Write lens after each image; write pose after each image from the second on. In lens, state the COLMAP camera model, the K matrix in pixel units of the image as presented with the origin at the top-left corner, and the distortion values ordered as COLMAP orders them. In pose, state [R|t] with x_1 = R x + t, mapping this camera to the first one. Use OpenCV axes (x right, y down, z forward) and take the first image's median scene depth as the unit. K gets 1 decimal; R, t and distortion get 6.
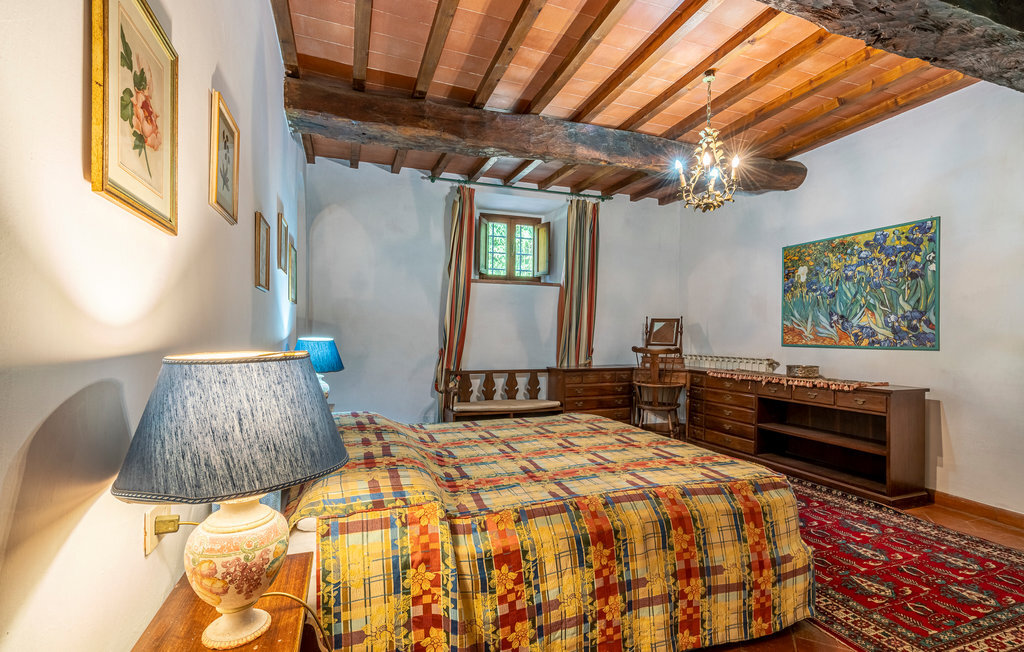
lens RADIAL K [[478.1, 0, 517.4], [0, 478.1, 333.0], [0, 0, 1]] dist [-0.005401, 0.001354]
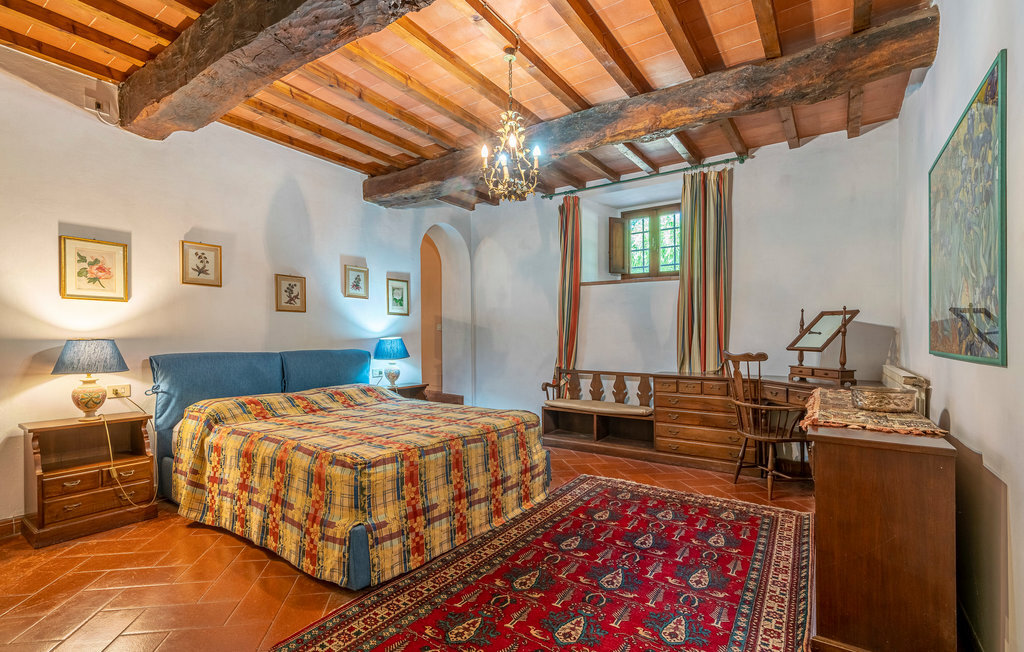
lens RADIAL K [[478.1, 0, 491.6], [0, 478.1, 341.1], [0, 0, 1]] dist [-0.005401, 0.001354]
pose [[0.554633, 0.005346, -0.832078, 0.675861], [0.002186, 0.999967, 0.007882, 0.006462], [0.832092, -0.006191, 0.554603, 0.263702]]
